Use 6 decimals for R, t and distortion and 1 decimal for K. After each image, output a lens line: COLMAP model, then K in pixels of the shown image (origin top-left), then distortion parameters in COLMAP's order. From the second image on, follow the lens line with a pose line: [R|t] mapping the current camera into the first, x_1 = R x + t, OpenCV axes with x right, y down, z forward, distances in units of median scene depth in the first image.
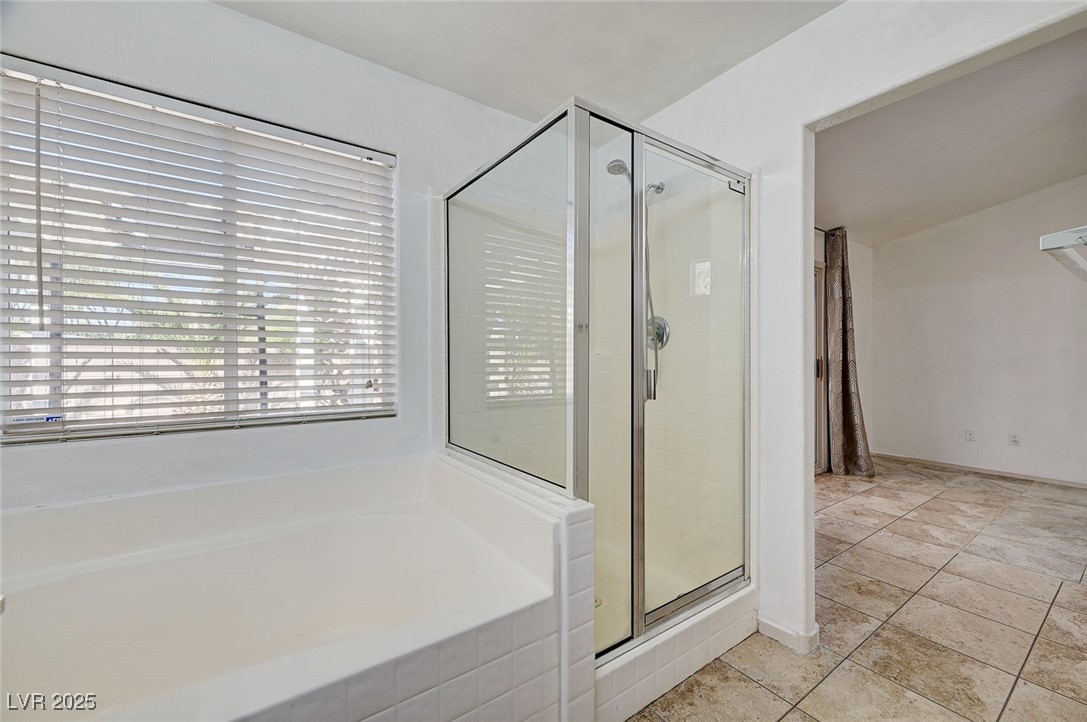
lens RADIAL K [[429.8, 0, 550.8], [0, 429.8, 358.9], [0, 0, 1]] dist [0.004630, 0.000021]
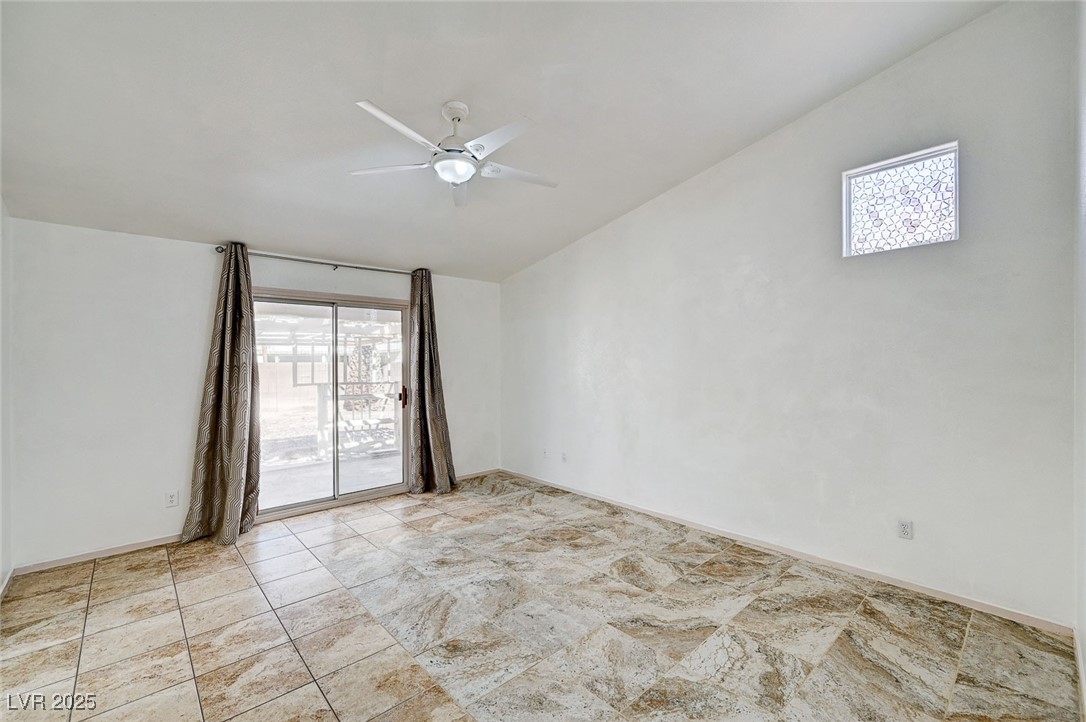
lens RADIAL K [[458.1, 0, 547.0], [0, 458.1, 360.0], [0, 0, 1]] dist [0.000438, 0.000414]
pose [[0.989831, 0.002271, 0.142232, 1.314243], [-0.002439, 0.999997, 0.001009, -0.112943], [-0.142229, -0.001346, 0.989833, -0.307054]]
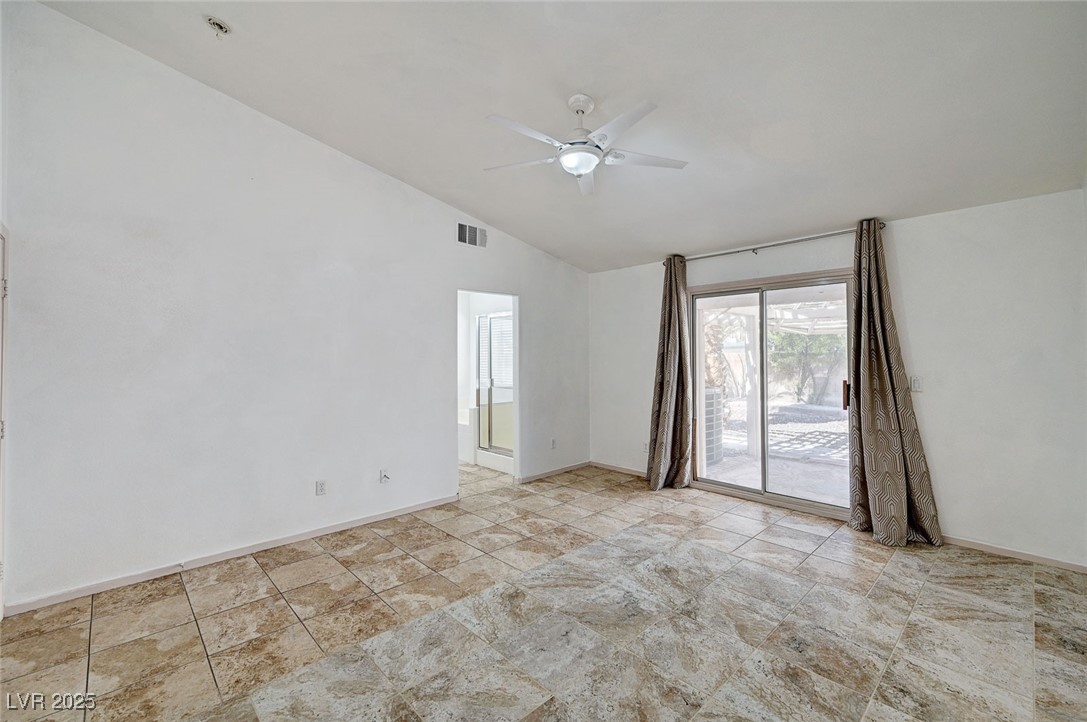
lens RADIAL K [[458.6, 0, 547.5], [0, 458.6, 360.0], [0, 0, 1]] dist [0.000438, 0.000414]
pose [[0.158327, 0.016929, -0.987242, 2.246794], [0.007626, 0.999802, 0.018368, -0.103622], [0.987357, -0.010437, 0.158166, 0.480390]]
